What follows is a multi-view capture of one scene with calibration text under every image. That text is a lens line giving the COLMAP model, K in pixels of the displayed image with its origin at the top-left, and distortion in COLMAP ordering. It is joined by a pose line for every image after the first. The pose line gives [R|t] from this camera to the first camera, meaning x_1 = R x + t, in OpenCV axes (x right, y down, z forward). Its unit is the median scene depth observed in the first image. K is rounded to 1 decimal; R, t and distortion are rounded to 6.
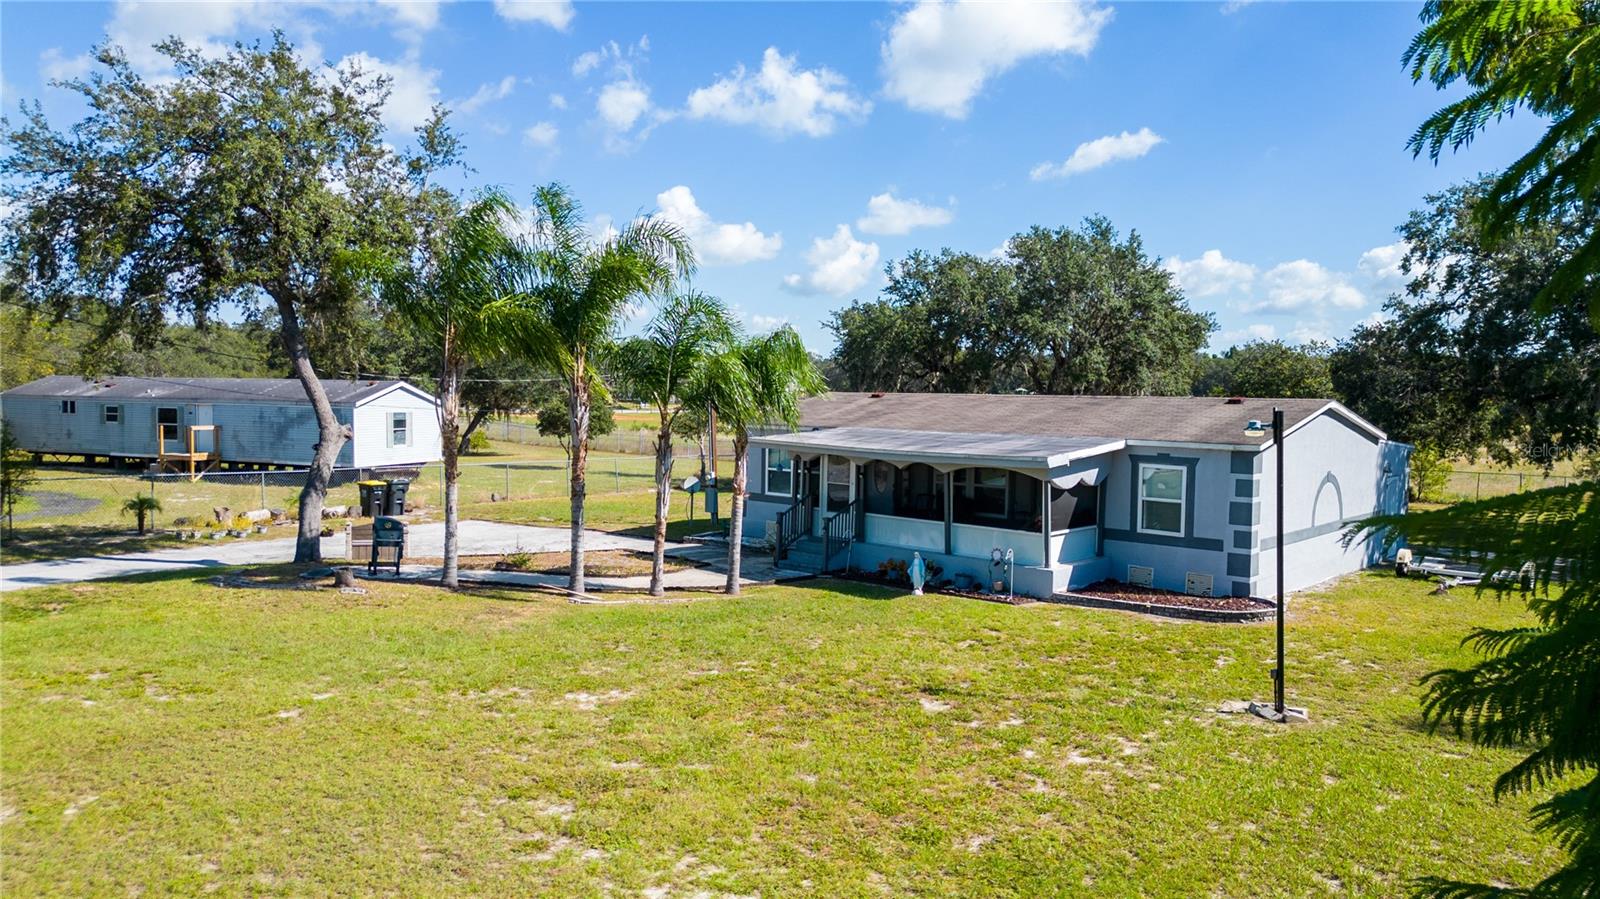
lens RADIAL K [[1129.2, 0, 795.4], [0, 1129.2, 428.1], [0, 0, 1]] dist [0.068672, -0.056920]
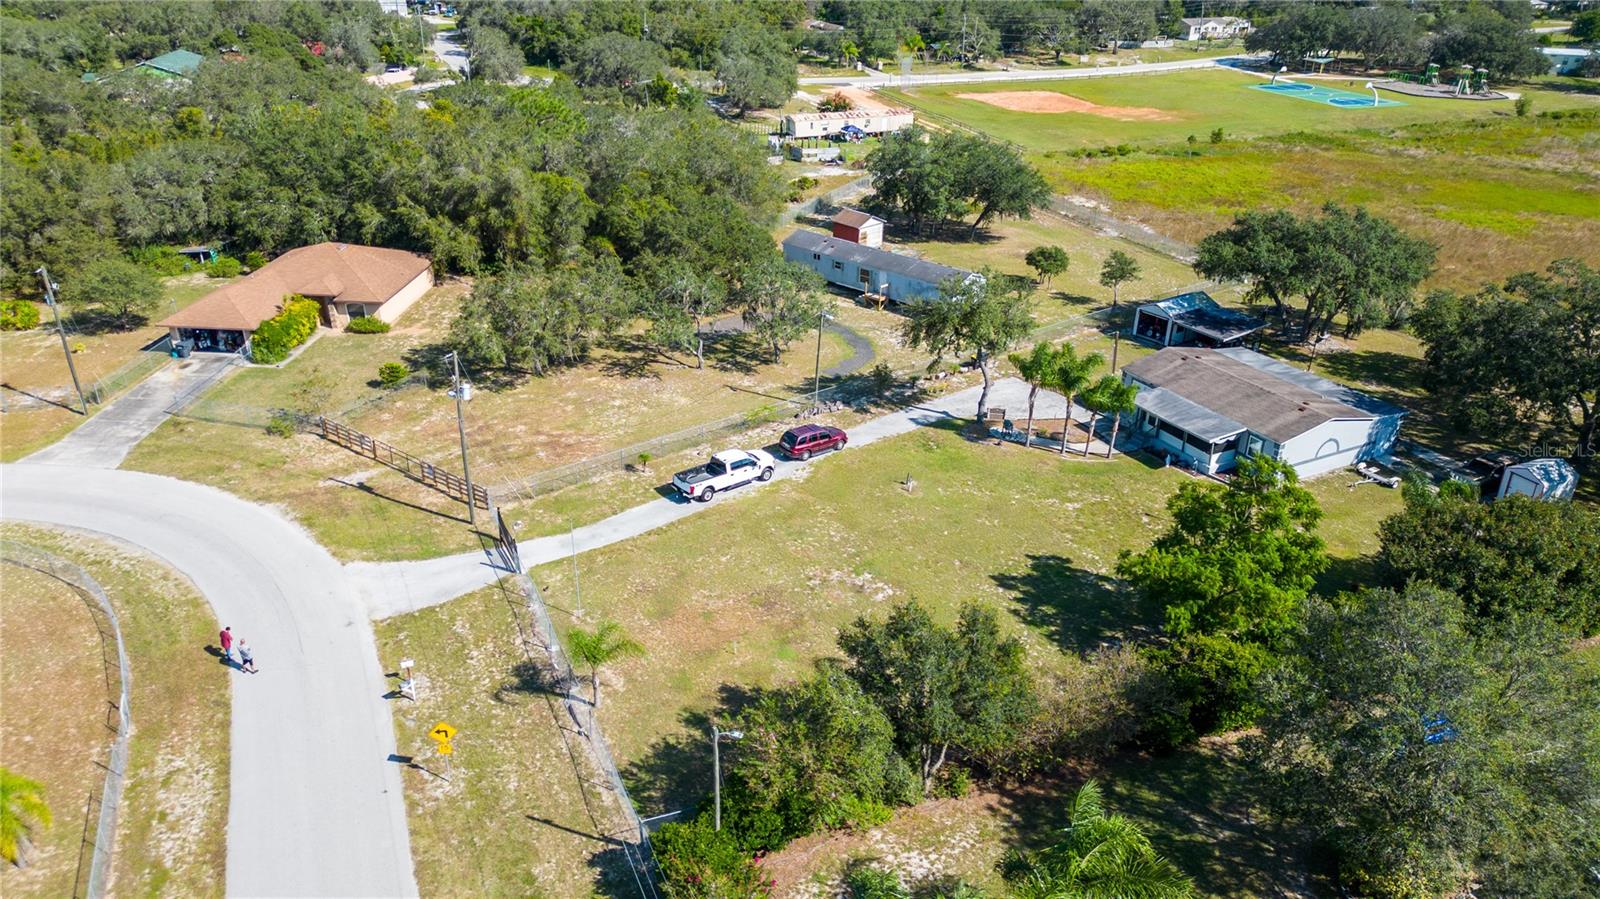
lens RADIAL K [[1129.2, 0, 796.8], [0, 1129.2, 454.6], [0, 0, 1]] dist [0.068672, -0.056920]
pose [[0.938010, 0.147367, -0.313720, 0.124389], [-0.006493, 0.912427, 0.409189, -1.187751], [0.346547, -0.381786, 0.856822, -2.119964]]
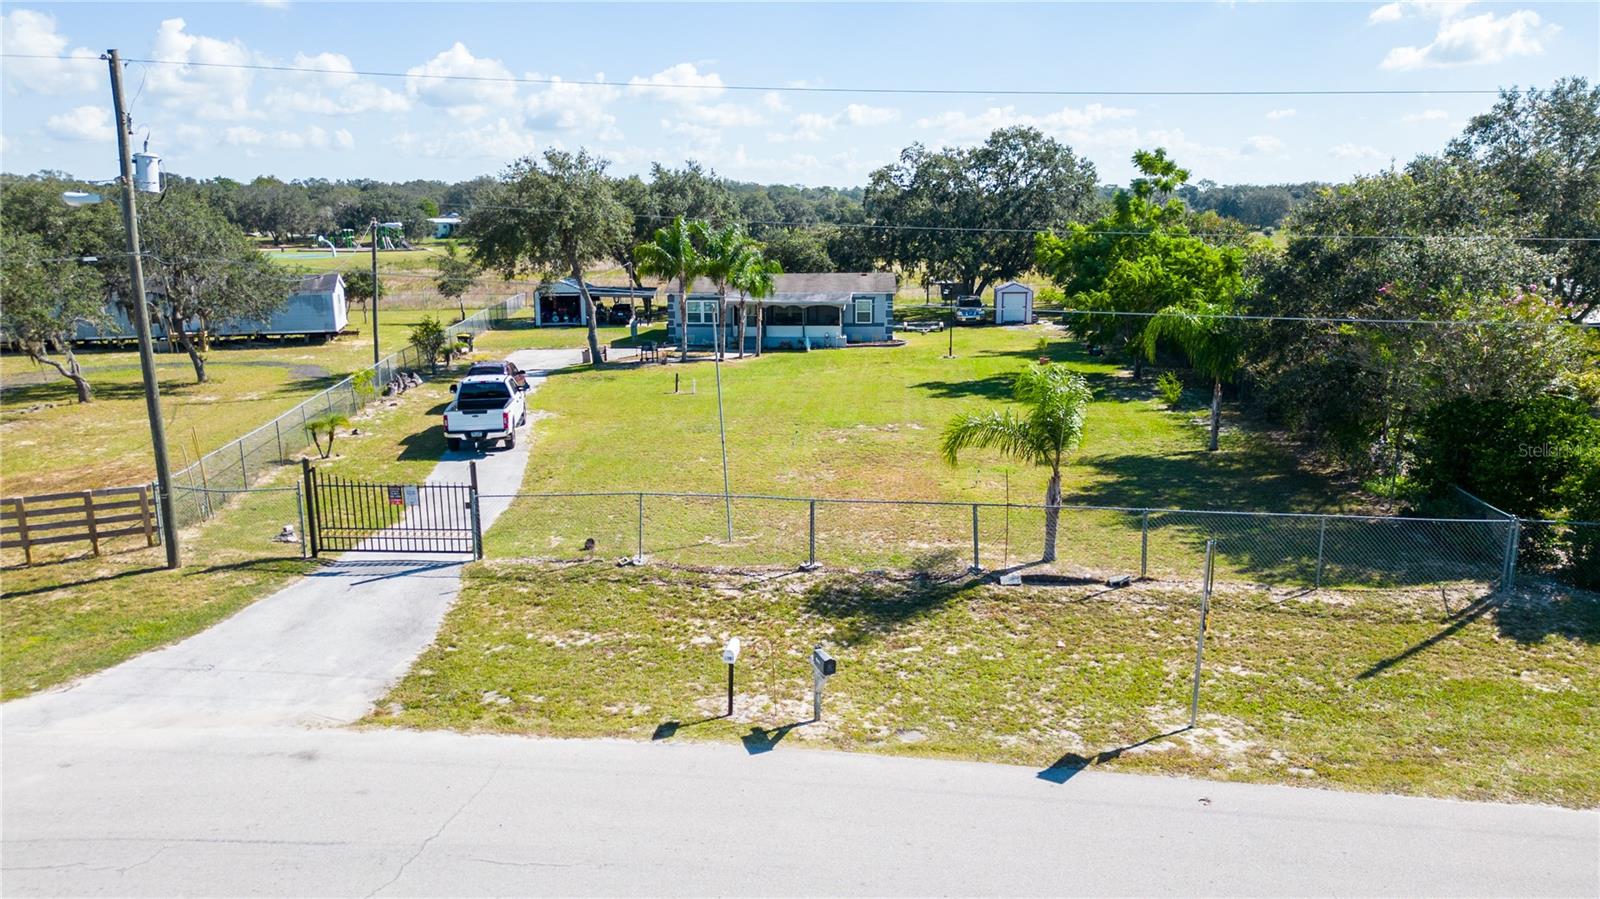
lens RADIAL K [[1129.2, 0, 790.5], [0, 1129.2, 448.7], [0, 0, 1]] dist [0.068672, -0.056920]
pose [[0.783997, -0.151712, 0.601940, -1.658749], [0.041302, 0.980275, 0.193273, -0.164607], [-0.619389, -0.126664, 0.774799, -1.219245]]
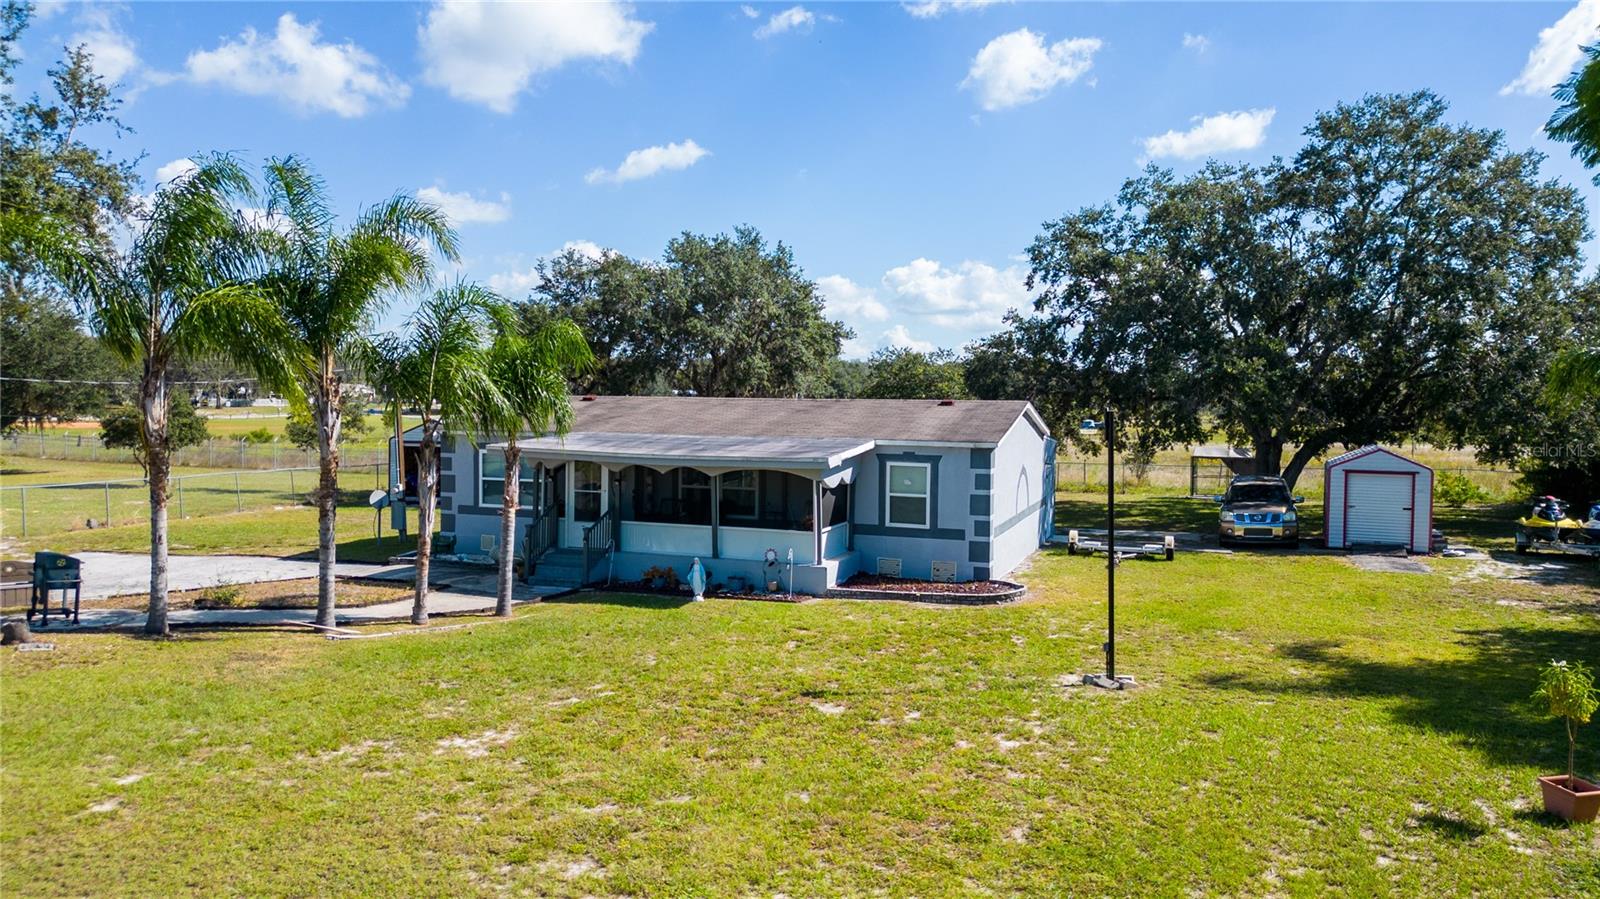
lens RADIAL K [[1129.2, 0, 787.8], [0, 1129.2, 445.3], [0, 0, 1]] dist [0.068672, -0.056920]
pose [[0.927870, -0.020017, 0.372366, -0.176824], [0.015157, 0.999758, 0.015972, -0.002986], [-0.372596, -0.009176, 0.927948, 0.054098]]
